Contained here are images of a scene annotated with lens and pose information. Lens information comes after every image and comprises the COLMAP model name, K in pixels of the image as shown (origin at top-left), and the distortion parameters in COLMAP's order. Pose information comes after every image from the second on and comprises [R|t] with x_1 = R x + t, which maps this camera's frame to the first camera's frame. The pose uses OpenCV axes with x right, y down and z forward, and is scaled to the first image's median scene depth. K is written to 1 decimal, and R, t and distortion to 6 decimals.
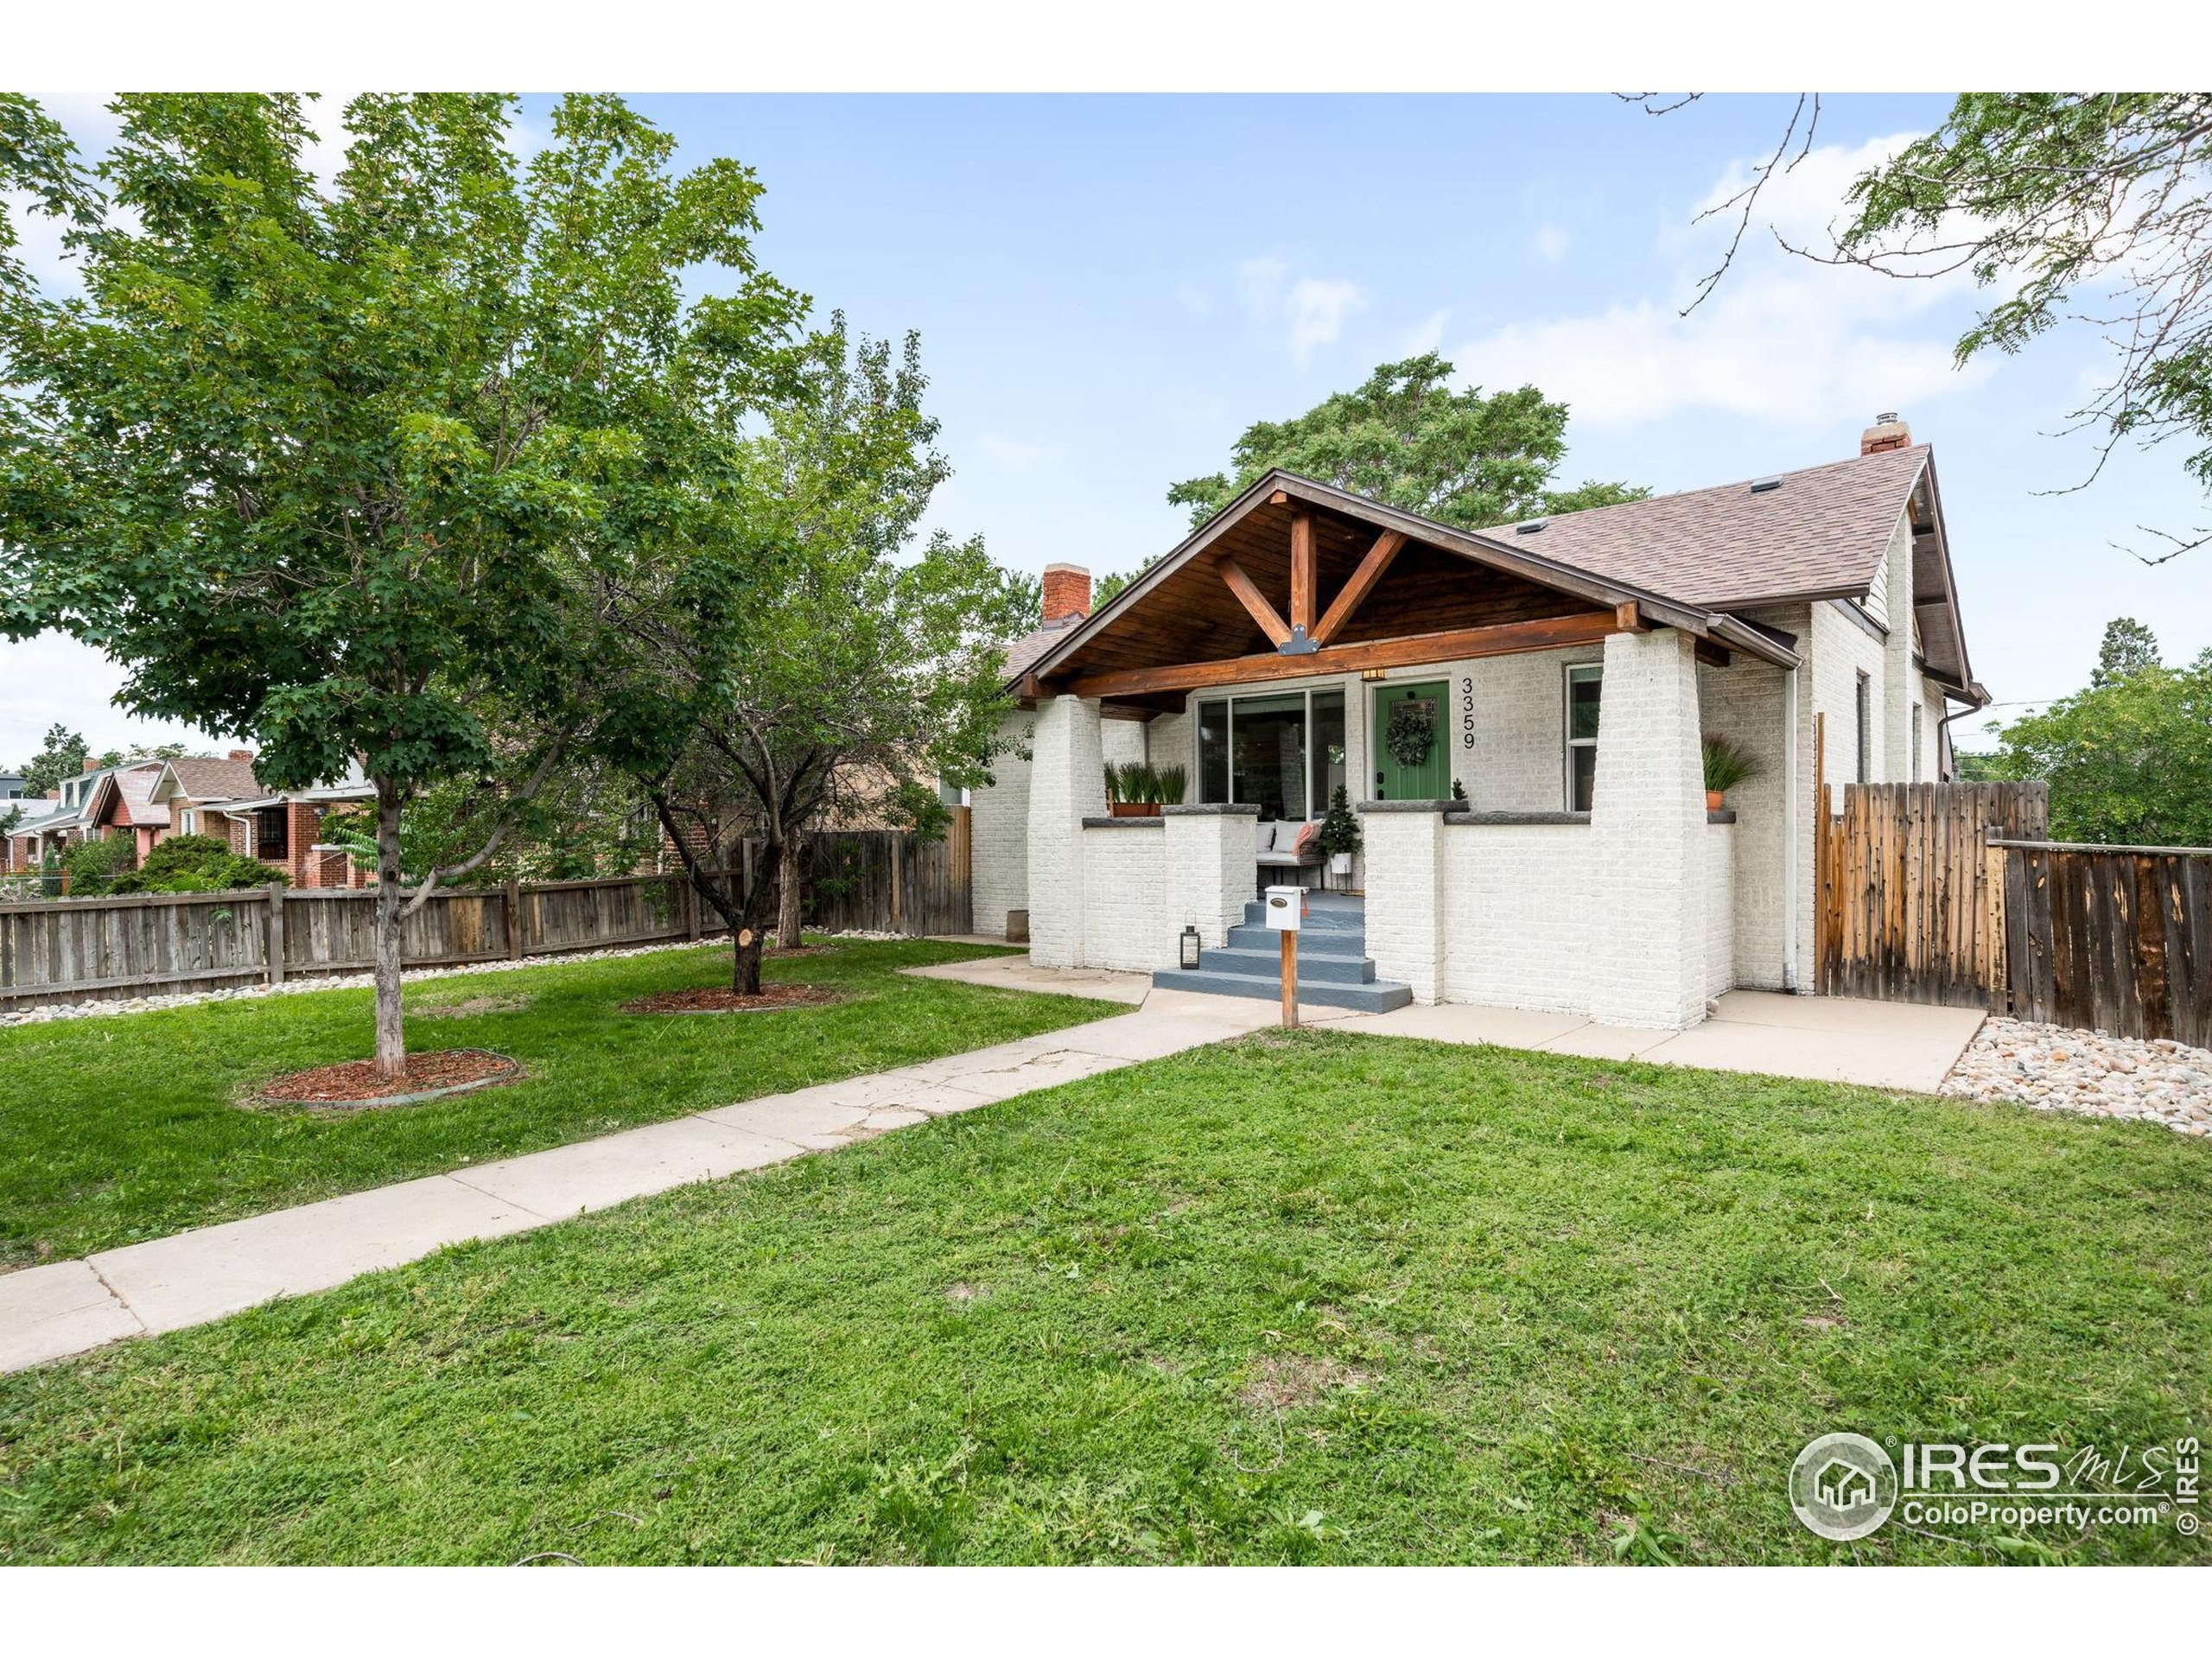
lens RADIAL K [[1214.3, 0, 1096.2], [0, 1214.3, 834.8], [0, 0, 1]] dist [-0.000216, -0.000043]
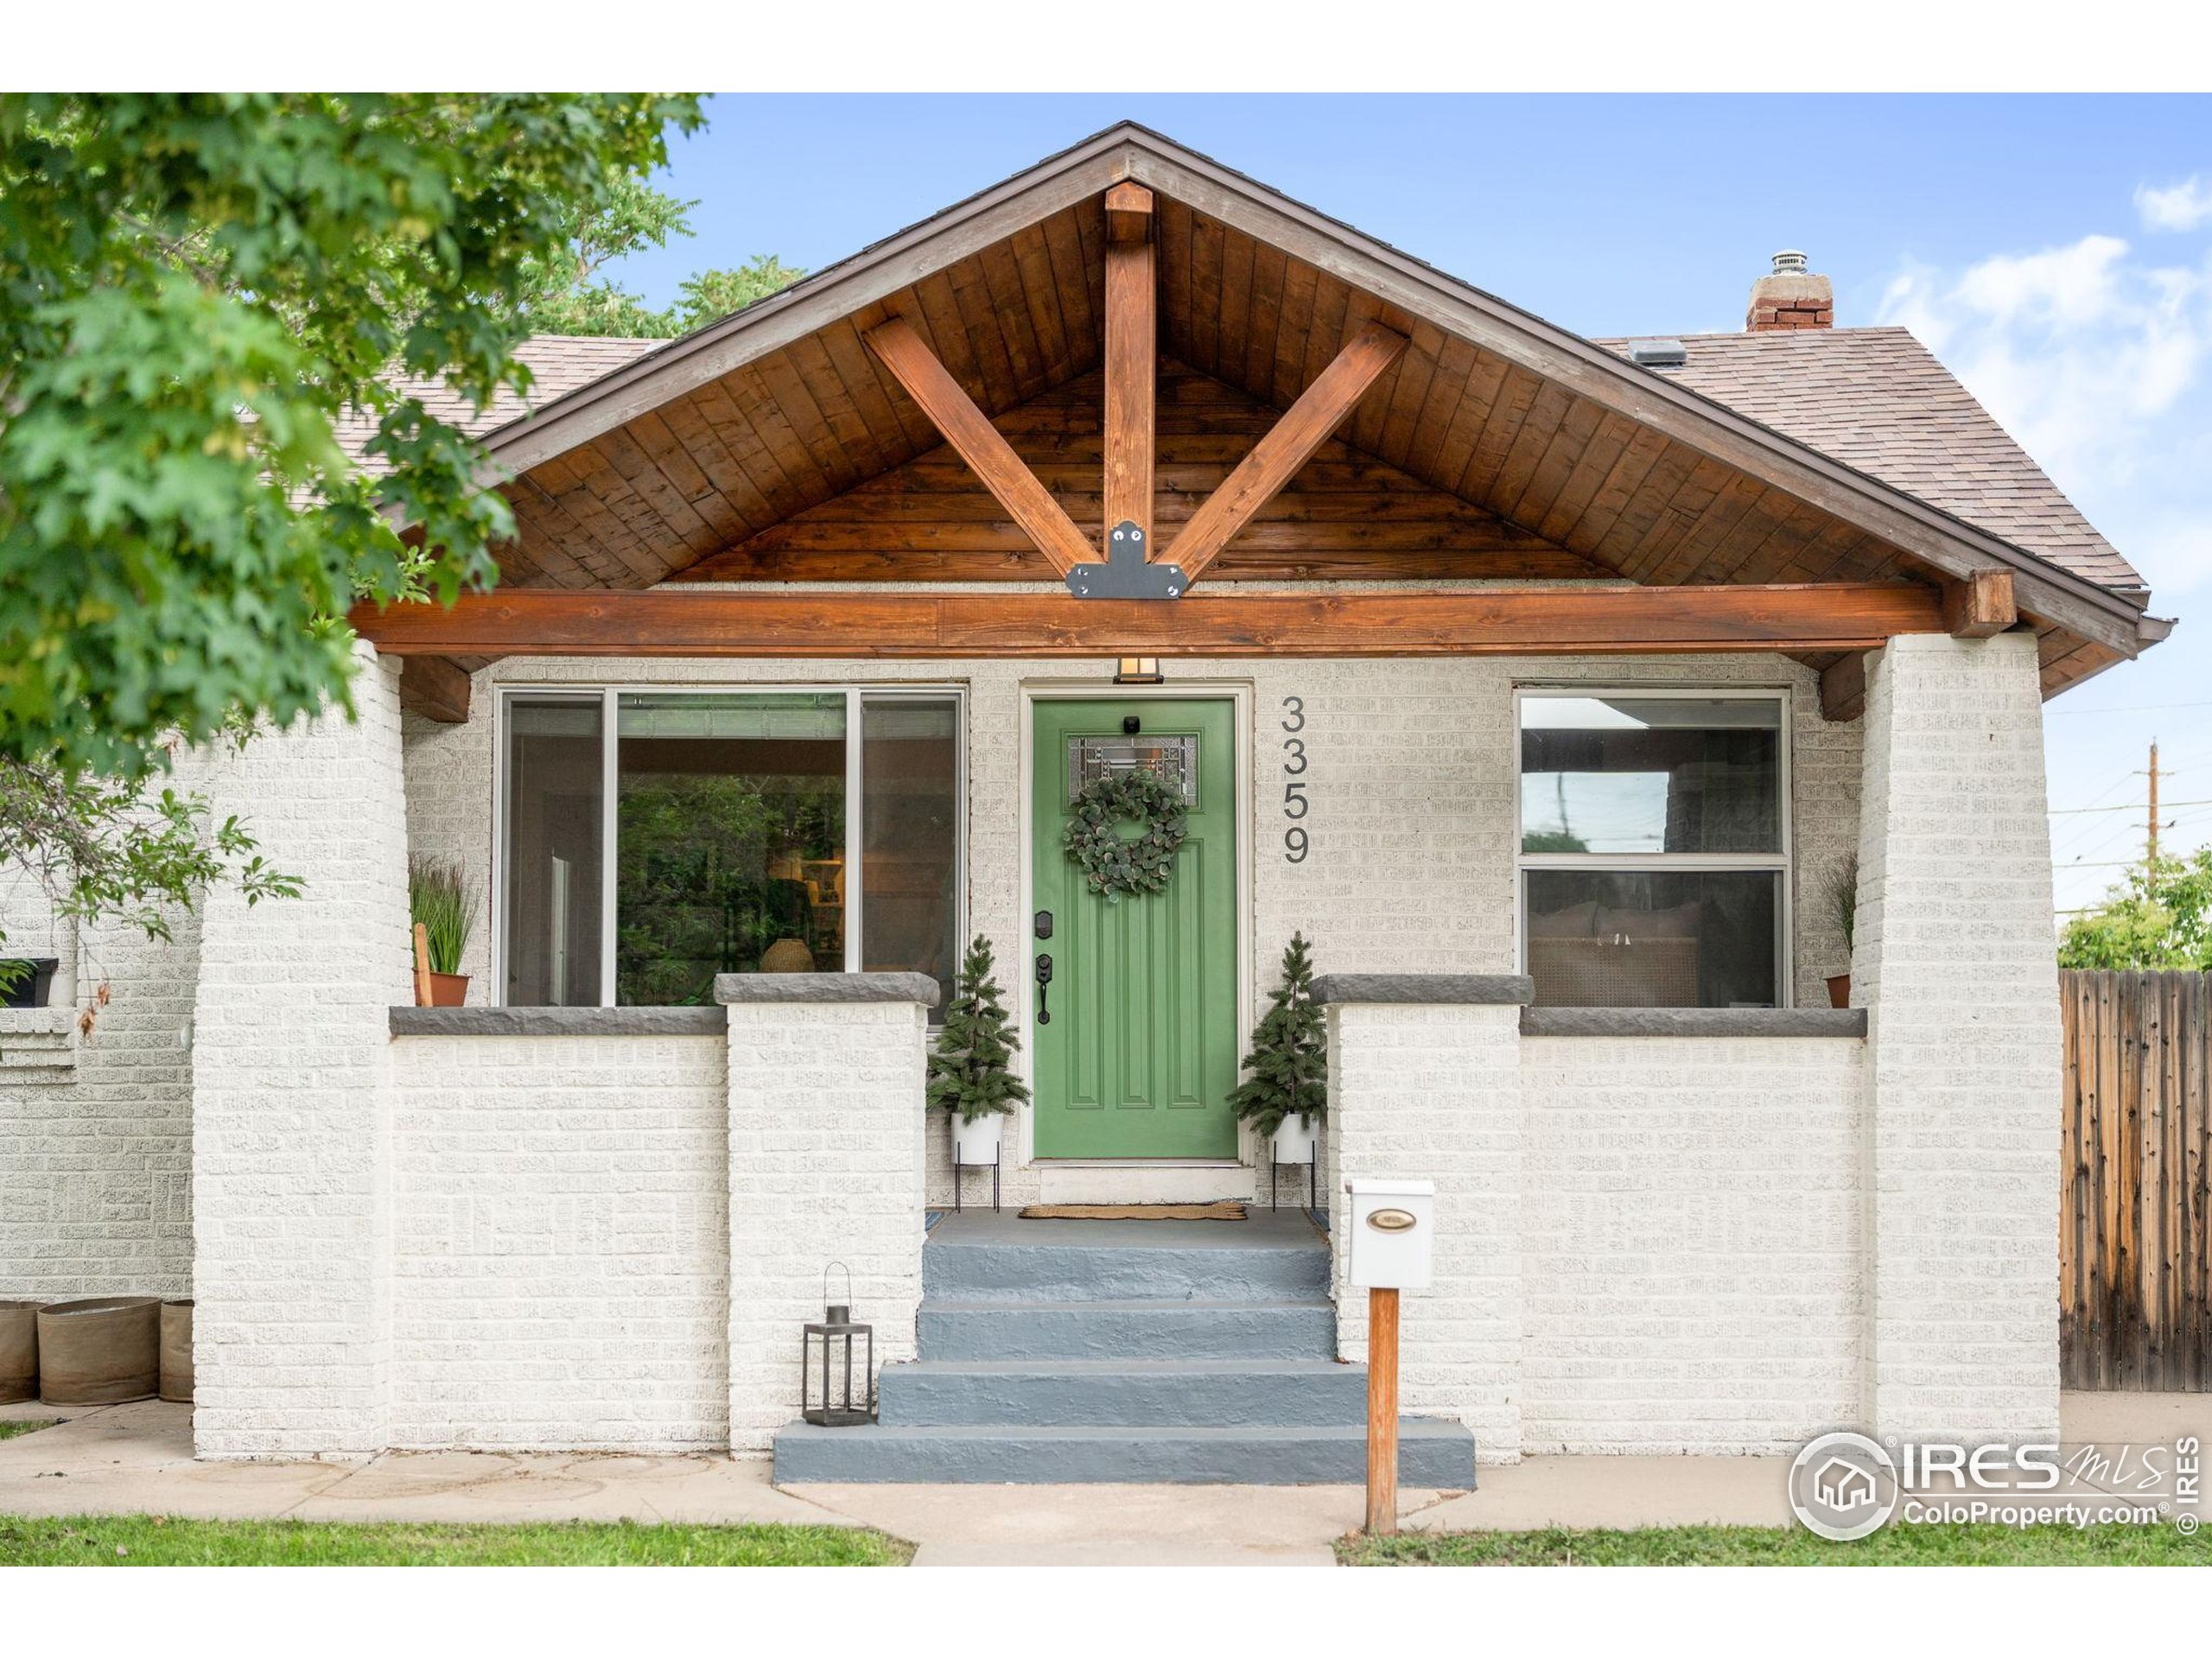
lens RADIAL K [[3120.2, 0, 1231.7], [0, 3120.2, 956.1], [0, 0, 1]] dist [-0.001324, 0.003646]
pose [[0.750912, 0.034408, 0.659506, -0.462710], [-0.001770, 0.998743, -0.050092, 0.017296], [-0.660400, 0.036447, 0.750029, 0.220339]]
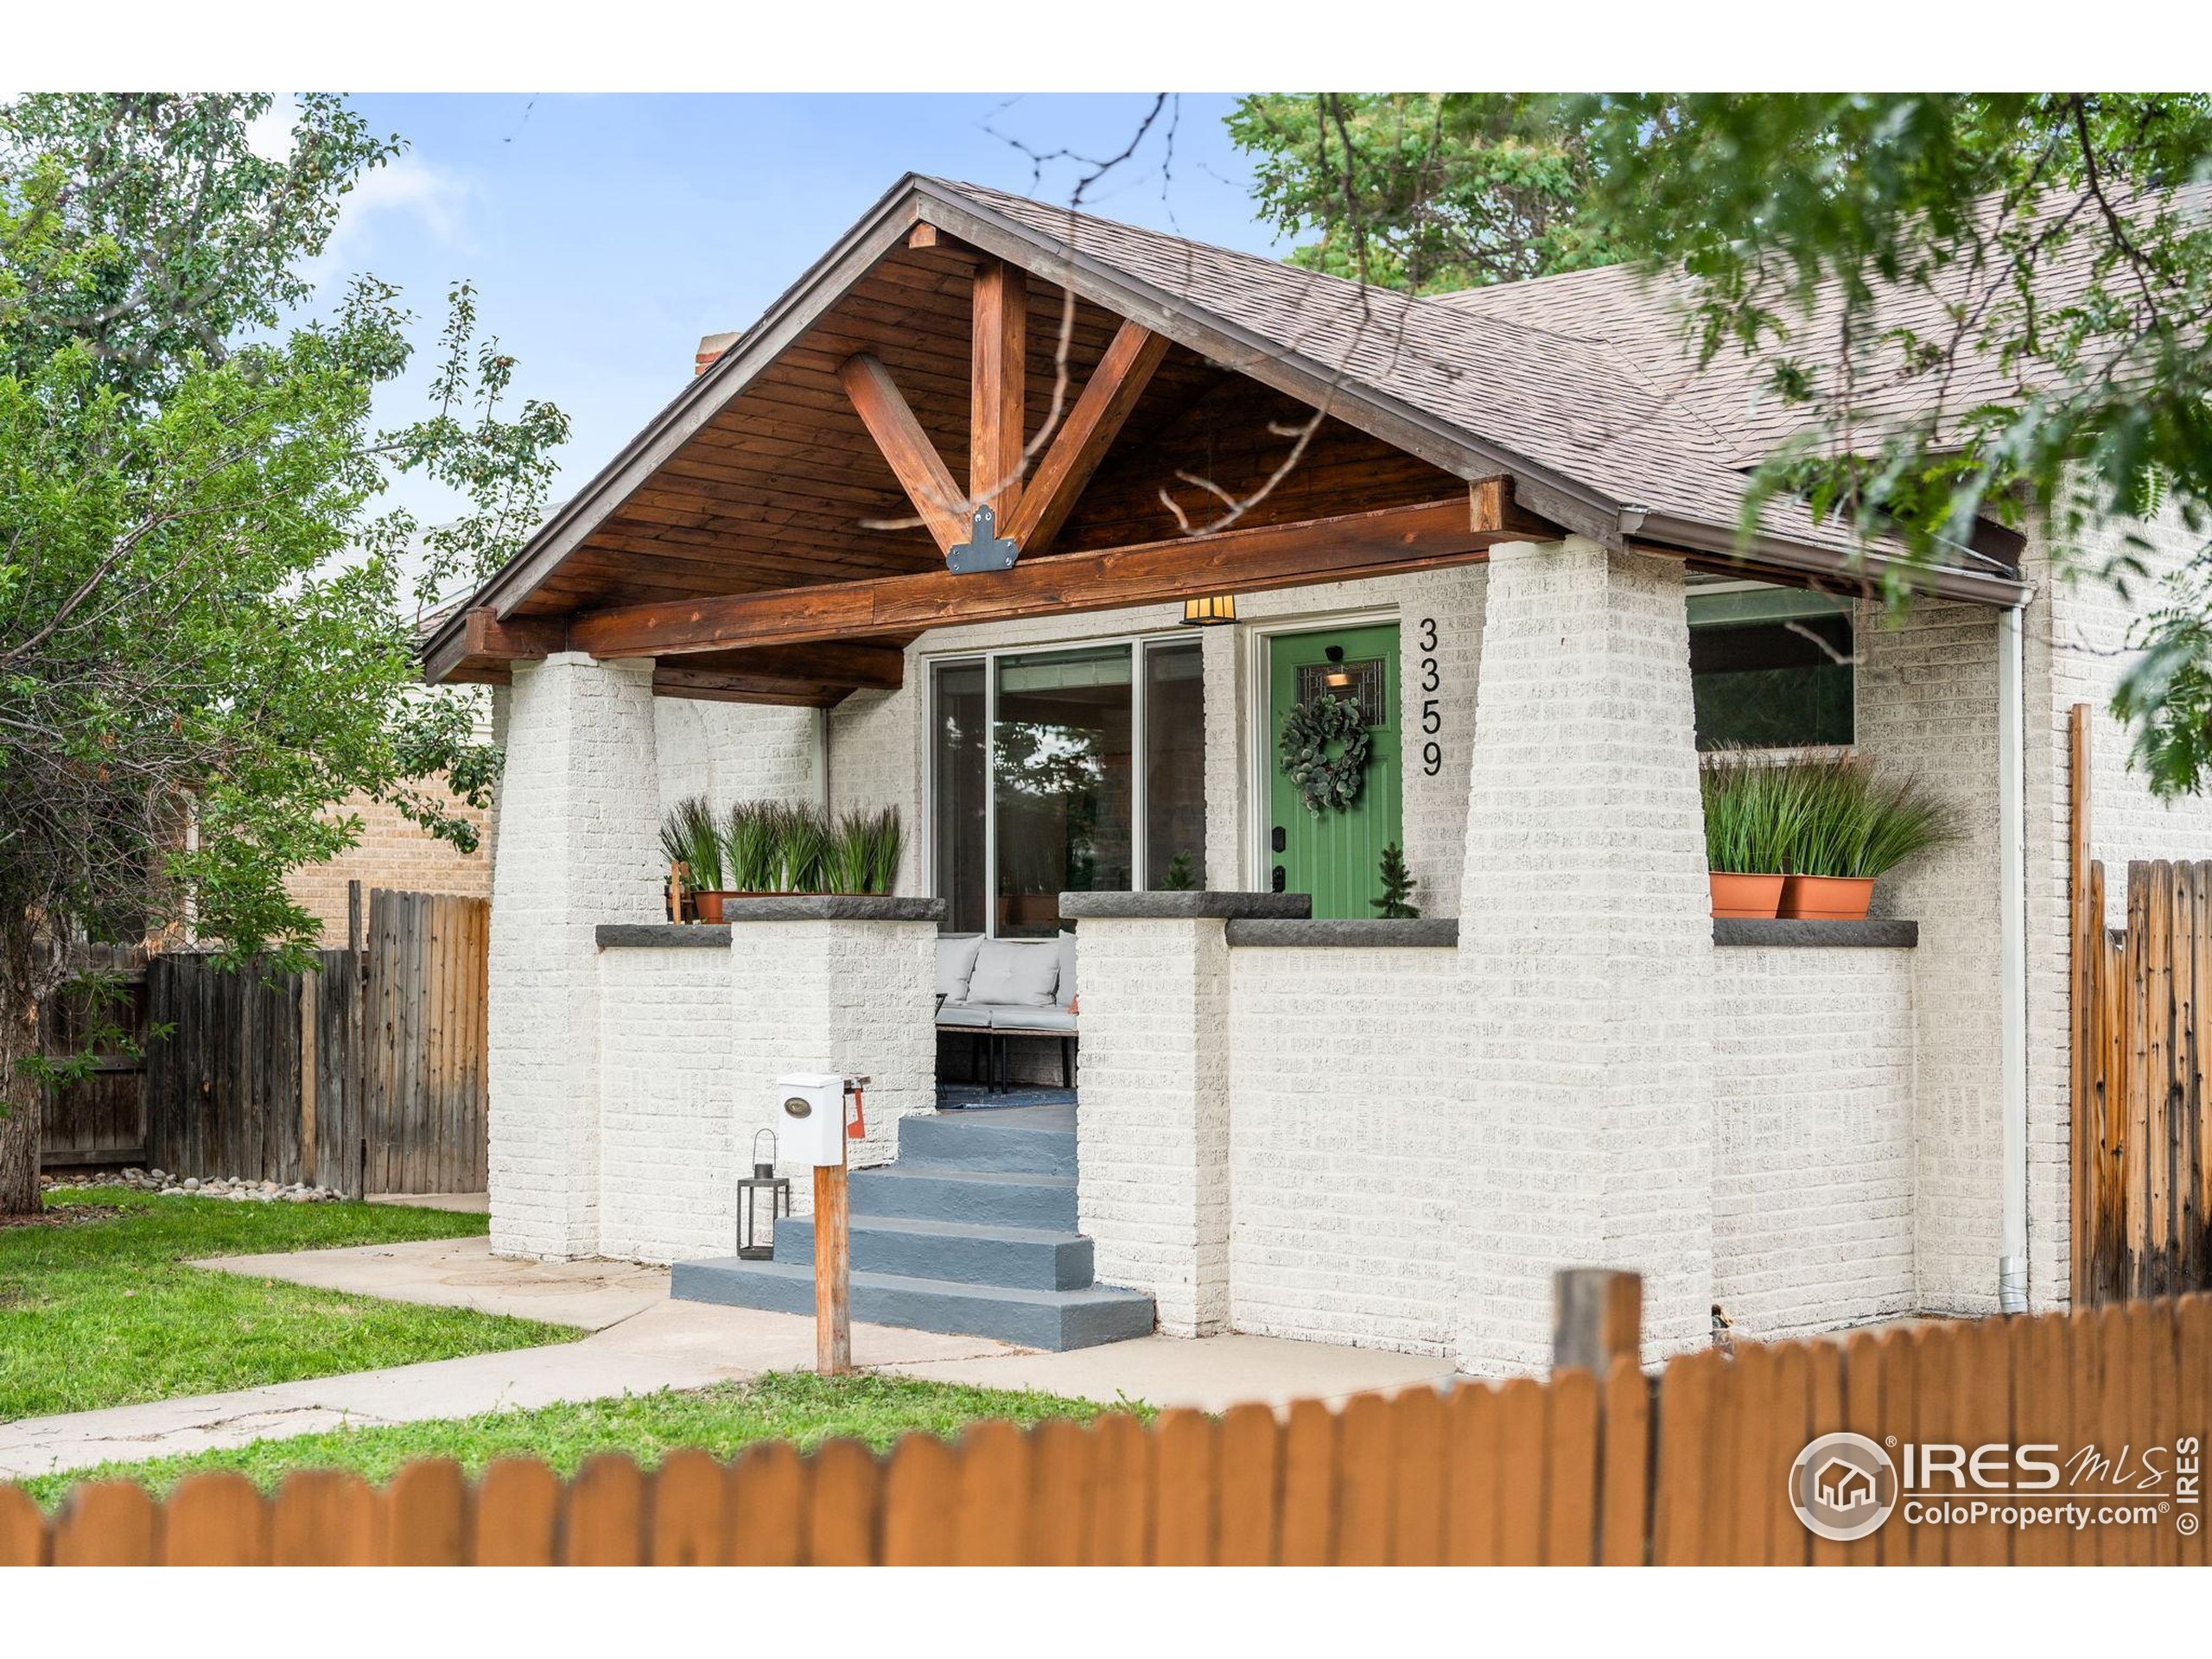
lens RADIAL K [[3237.8, 0, 1111.0], [0, 3237.8, 856.3], [0, 0, 1]] dist [0.001829, -0.021060]
pose [[0.997991, 0.005564, -0.063104, 0.289094], [-0.007771, 0.999365, -0.034785, 0.000960], [0.062870, 0.035205, 0.997401, -0.209170]]
